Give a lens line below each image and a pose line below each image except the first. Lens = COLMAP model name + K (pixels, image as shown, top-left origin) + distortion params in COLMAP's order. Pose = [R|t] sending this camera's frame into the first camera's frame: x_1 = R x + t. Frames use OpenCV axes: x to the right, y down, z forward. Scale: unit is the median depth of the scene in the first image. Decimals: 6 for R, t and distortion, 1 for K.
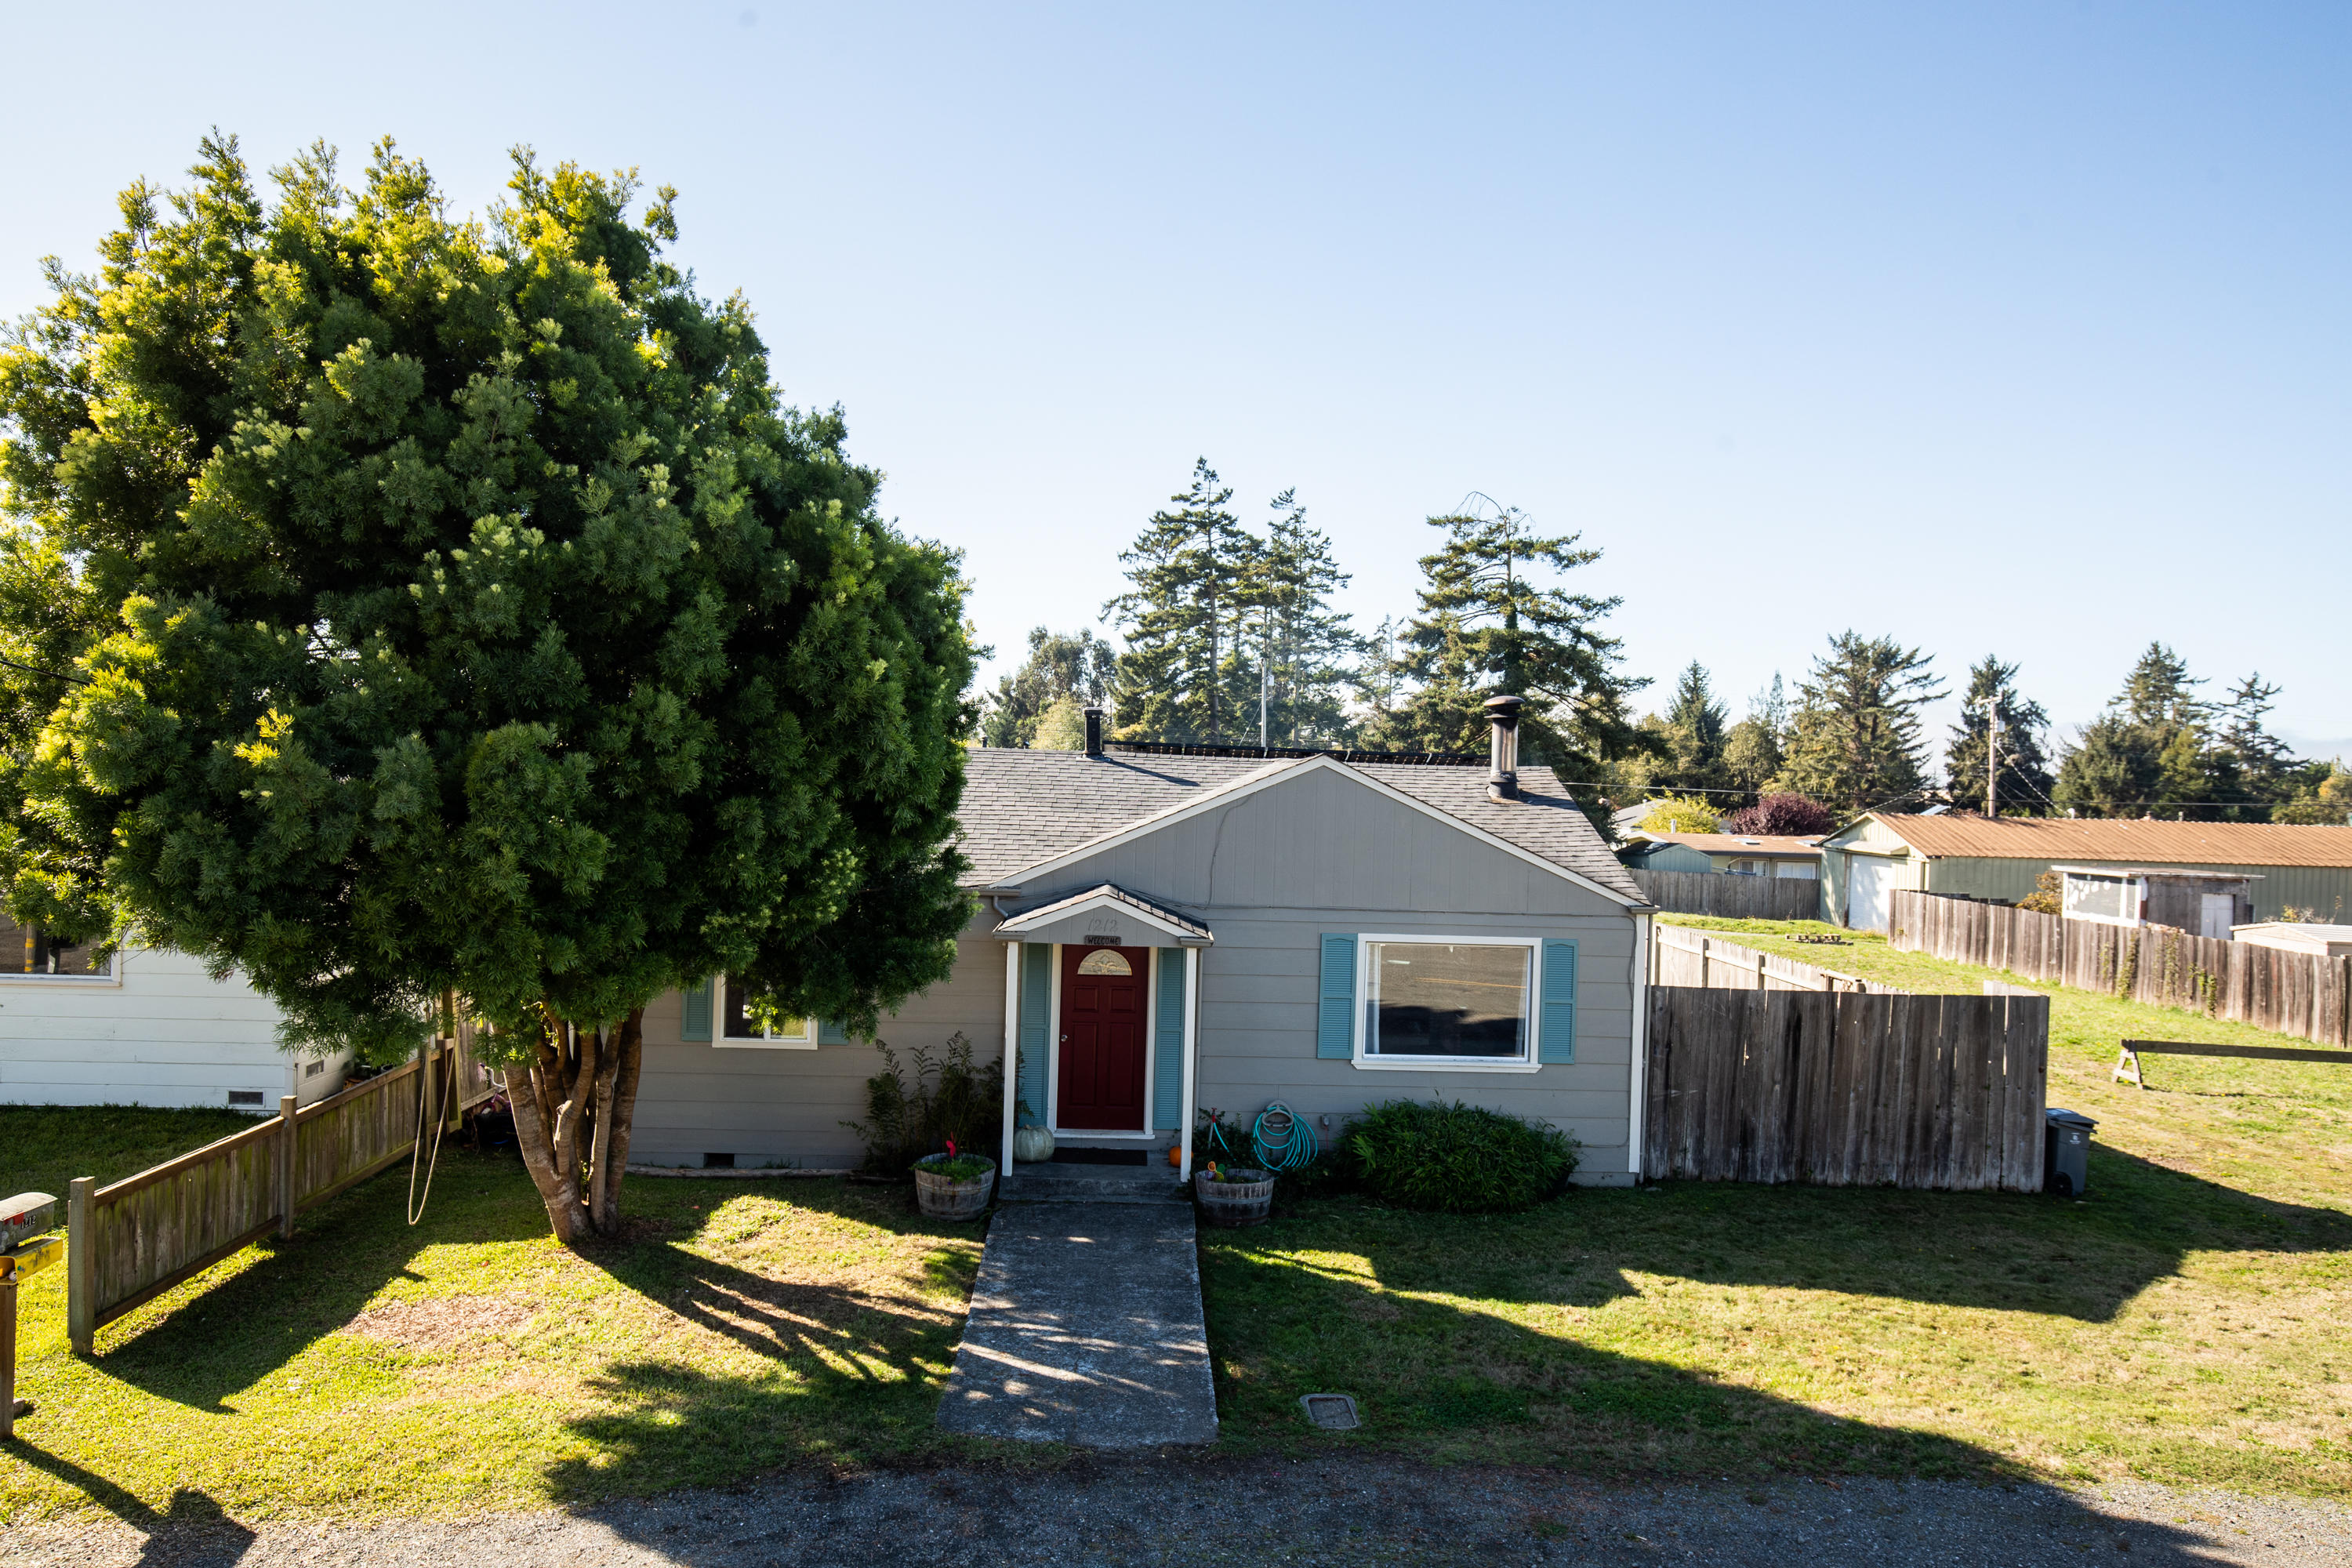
lens RADIAL K [[1558.9, 0, 1163.1], [0, 1558.9, 771.4], [0, 0, 1]] dist [0.008368, 0.000979]
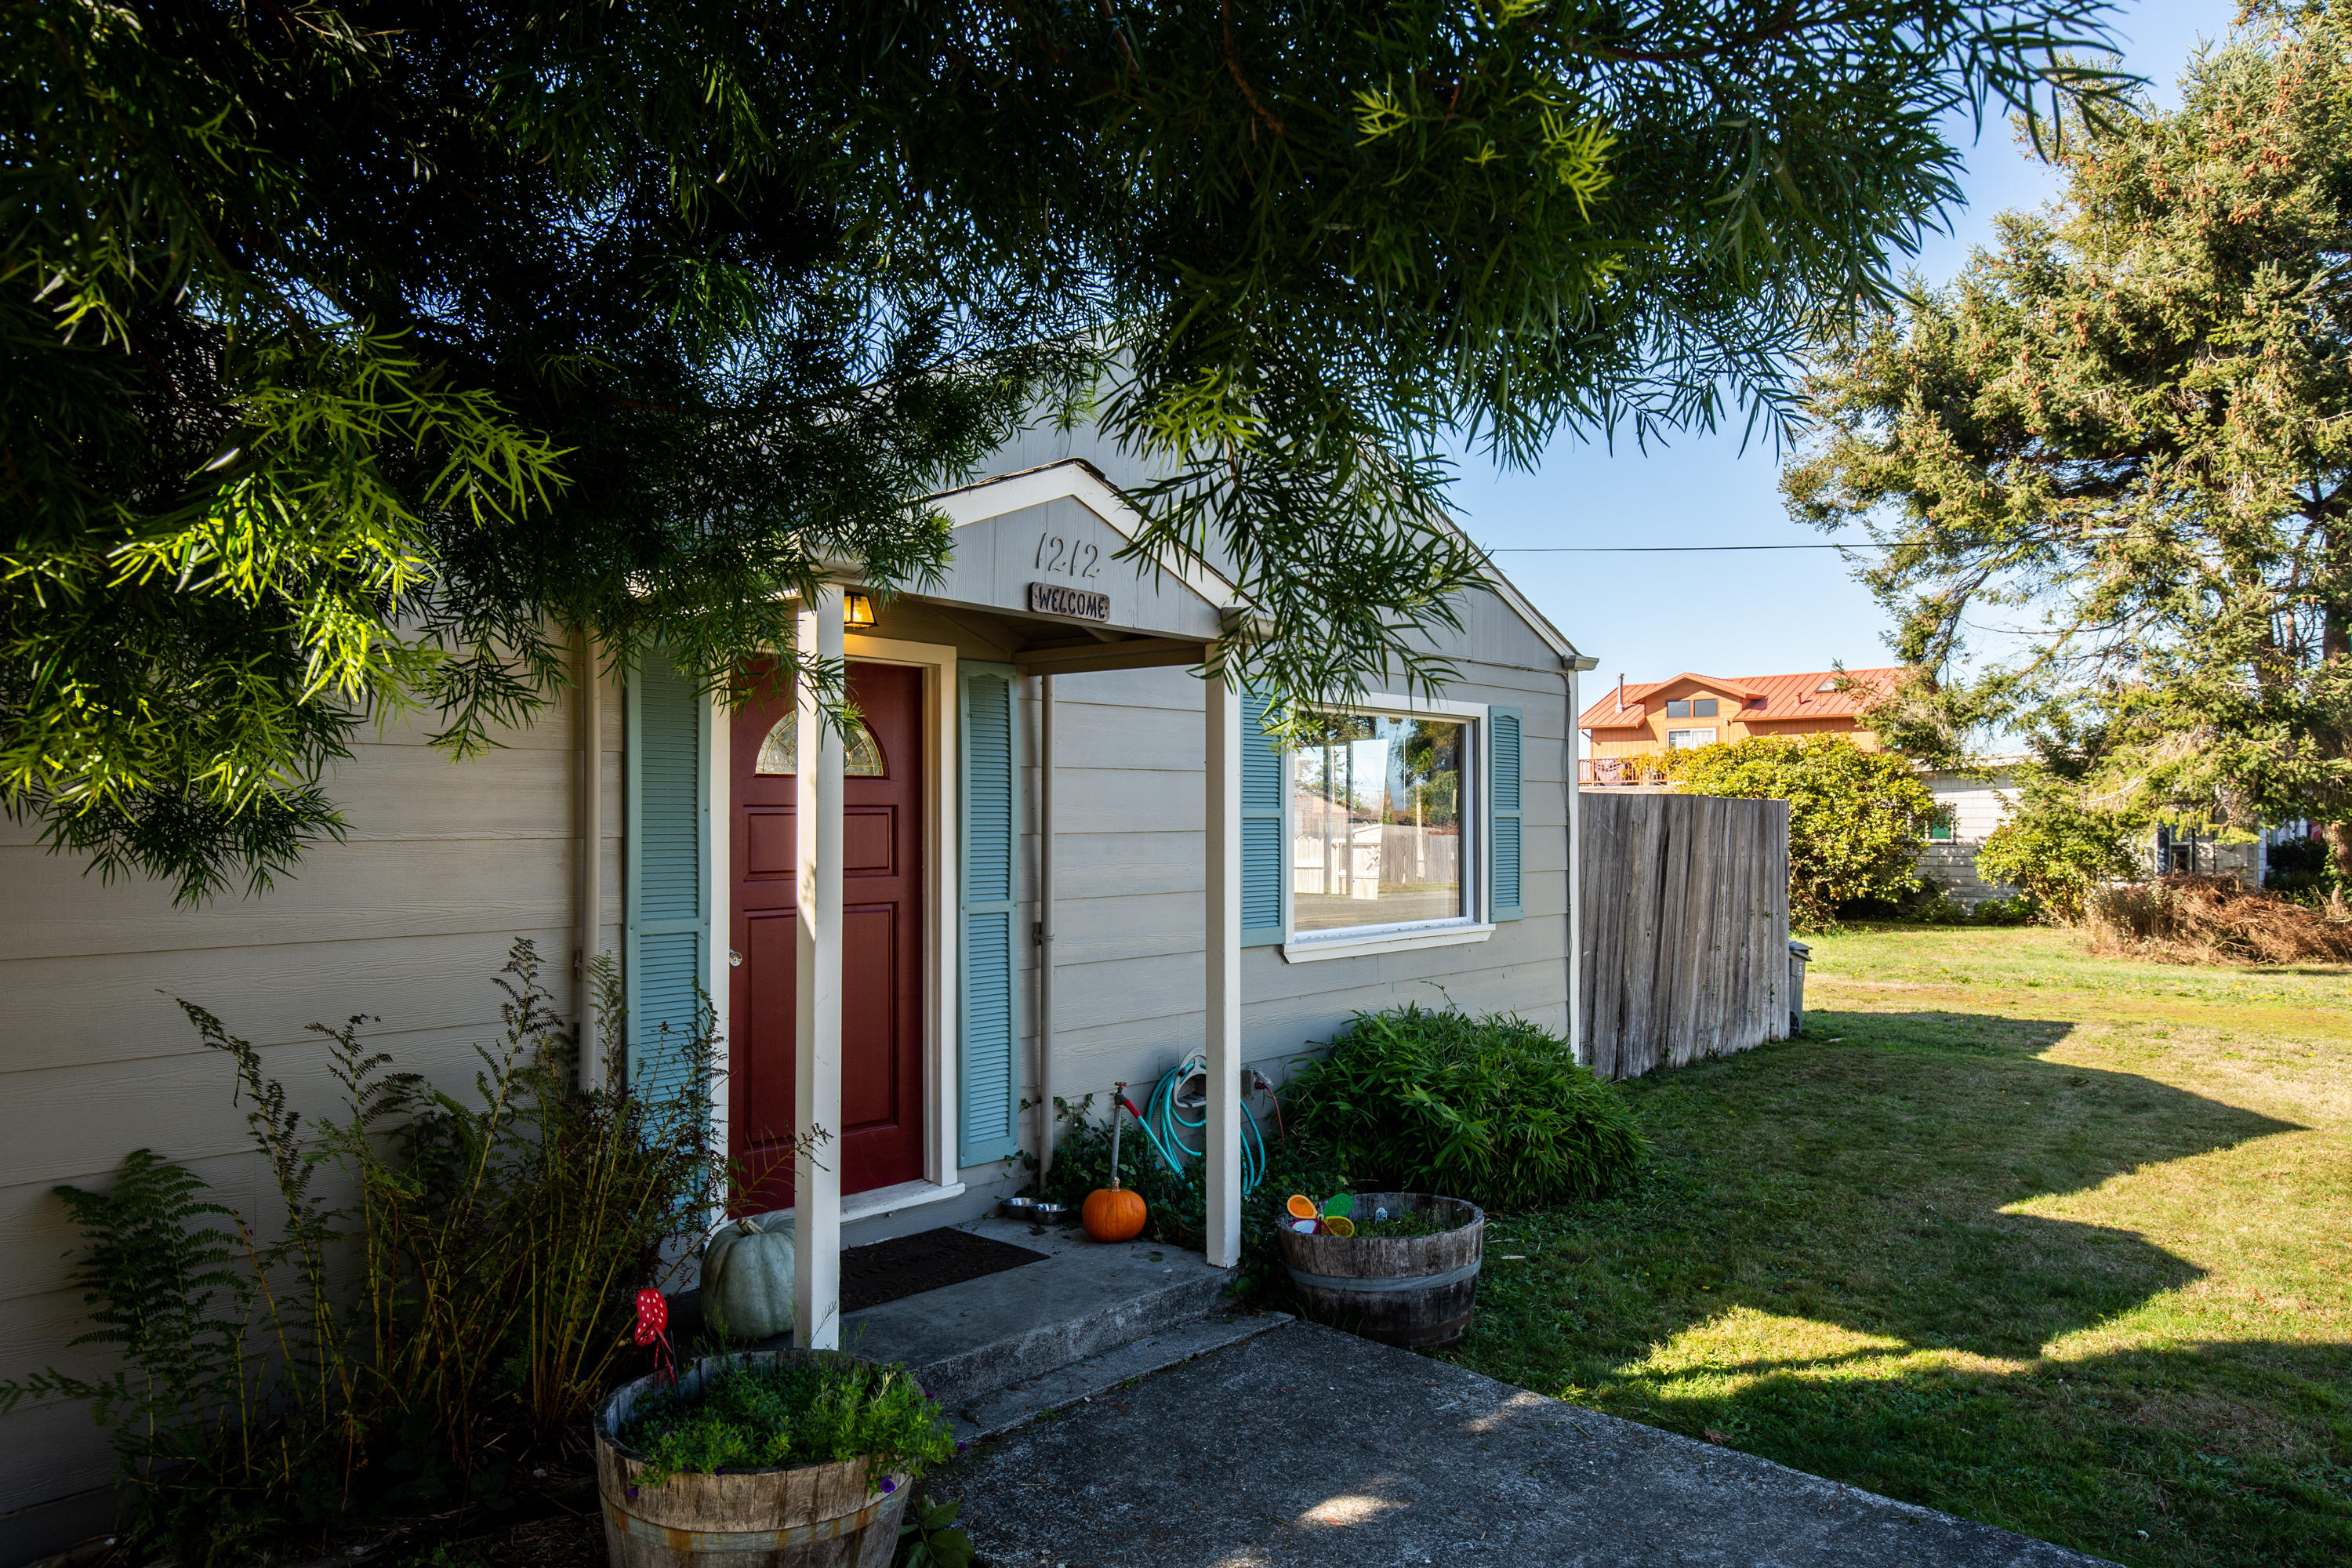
lens RADIAL K [[1489.5, 0, 1175.4], [0, 1489.5, 794.9], [0, 0, 1]] dist [0.002696, 0.001932]
pose [[0.709140, -0.021184, 0.704750, -0.216619], [0.040072, 0.999144, -0.010289, 0.137342], [-0.703928, 0.035537, 0.709381, 0.670700]]
